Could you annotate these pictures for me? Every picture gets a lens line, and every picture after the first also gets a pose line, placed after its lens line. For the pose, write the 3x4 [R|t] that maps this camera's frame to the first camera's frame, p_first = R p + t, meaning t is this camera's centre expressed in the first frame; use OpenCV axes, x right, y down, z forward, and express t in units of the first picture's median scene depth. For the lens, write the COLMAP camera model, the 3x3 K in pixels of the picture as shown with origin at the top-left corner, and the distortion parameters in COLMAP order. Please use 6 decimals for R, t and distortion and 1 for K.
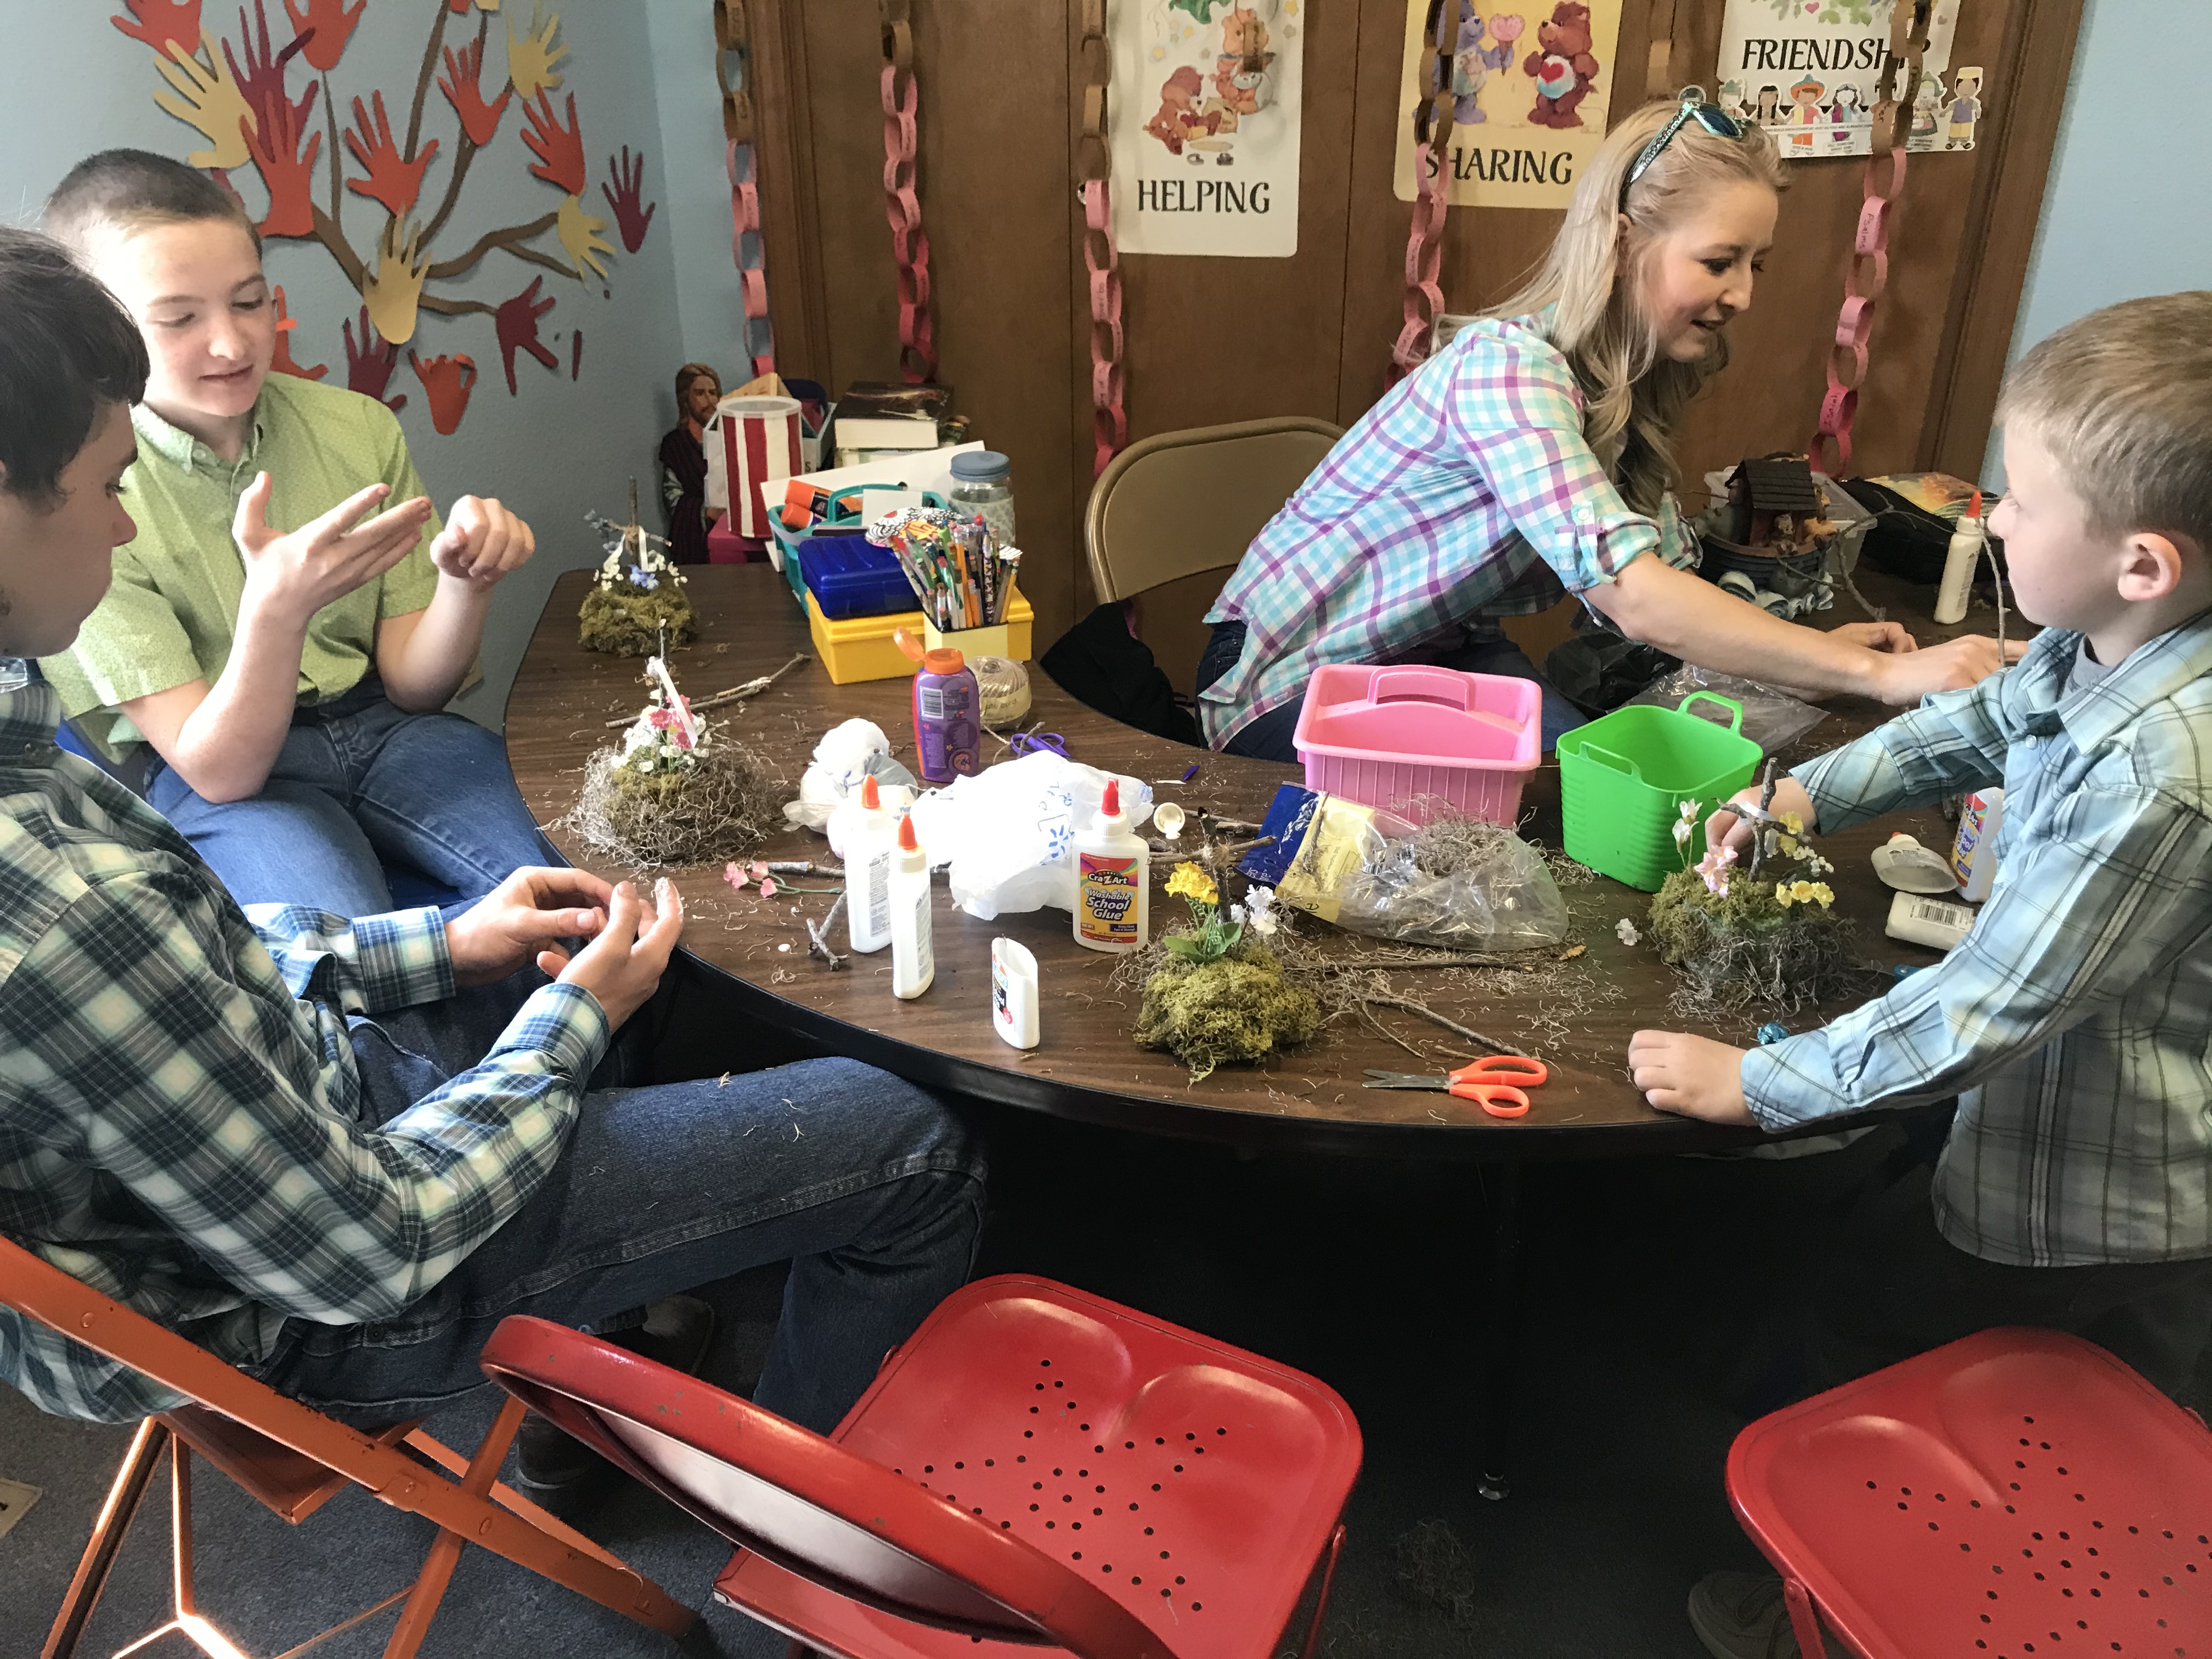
lens RADIAL K [[1785.5, 0, 1107.3], [0, 1785.5, 800.5], [0, 0, 1]] dist [0.000947, -0.001774]
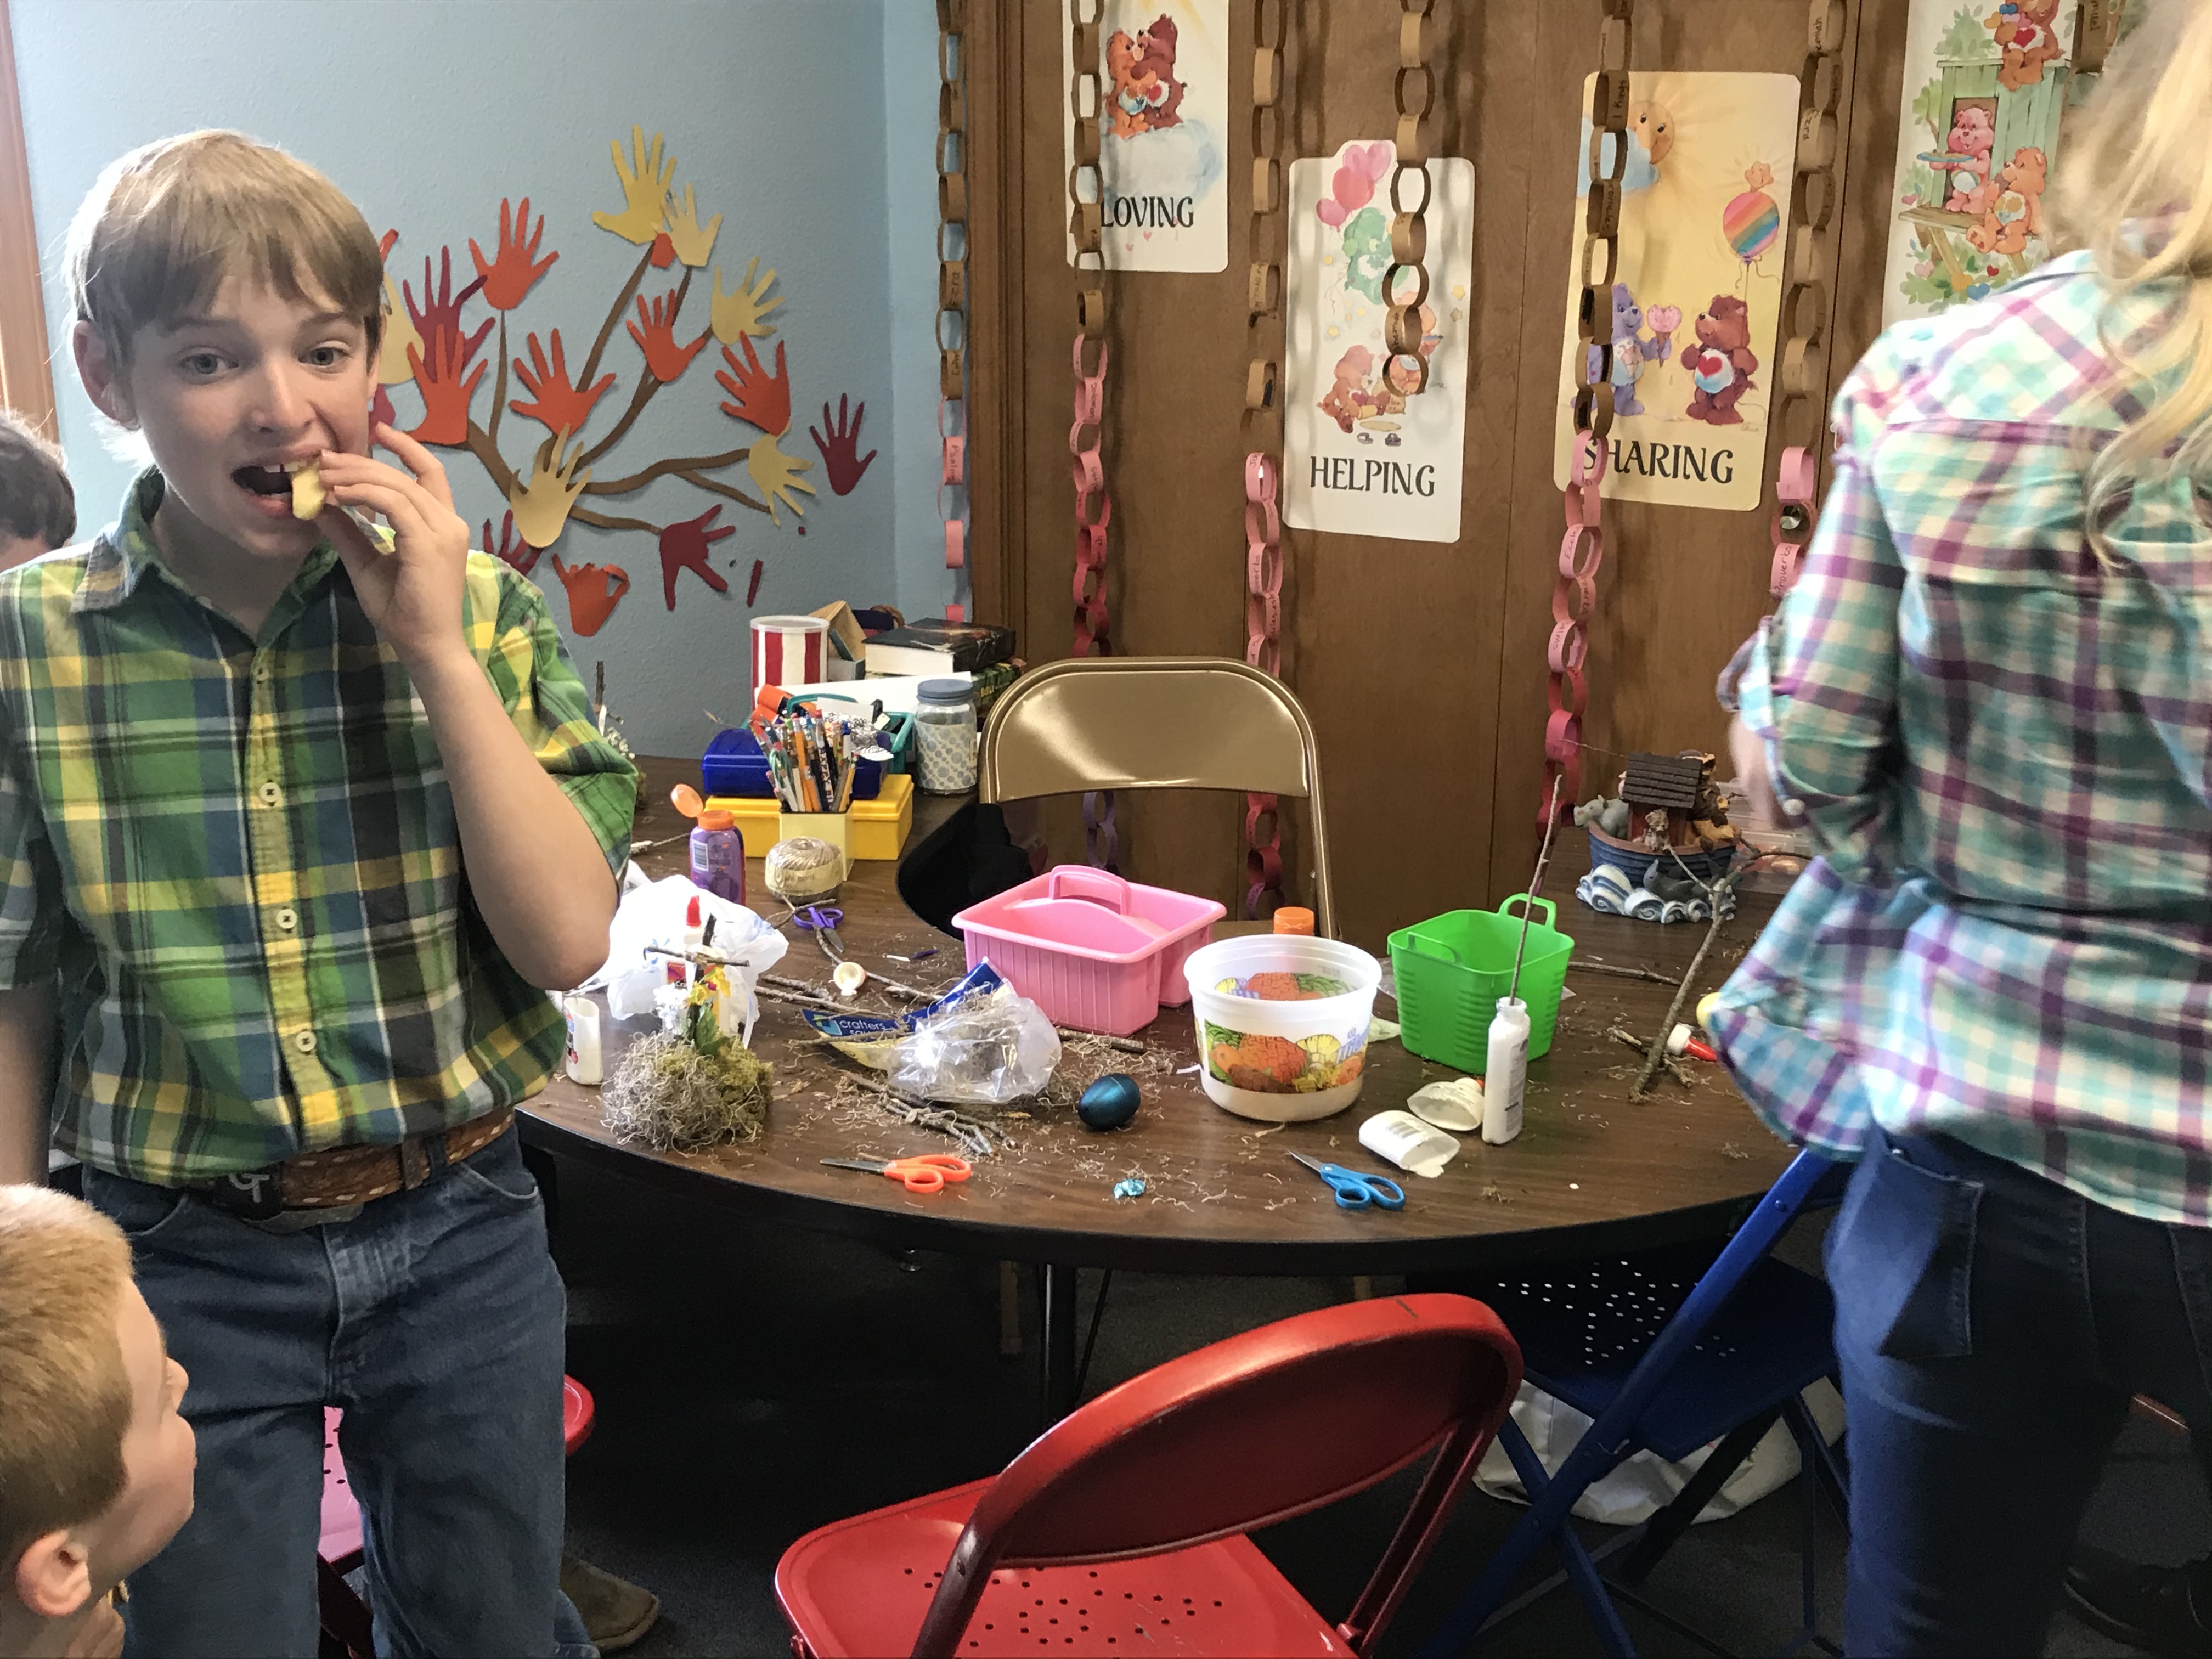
lens RADIAL K [[2461.3, 0, 1191.2], [0, 2461.3, 829.1], [0, 0, 1]] dist [0.207807, -1.057806]
pose [[0.933556, 0.109581, -0.341269, 0.458825], [-0.175265, 0.970090, -0.167951, 0.087105], [0.312658, 0.216604, 0.924839, -0.220265]]
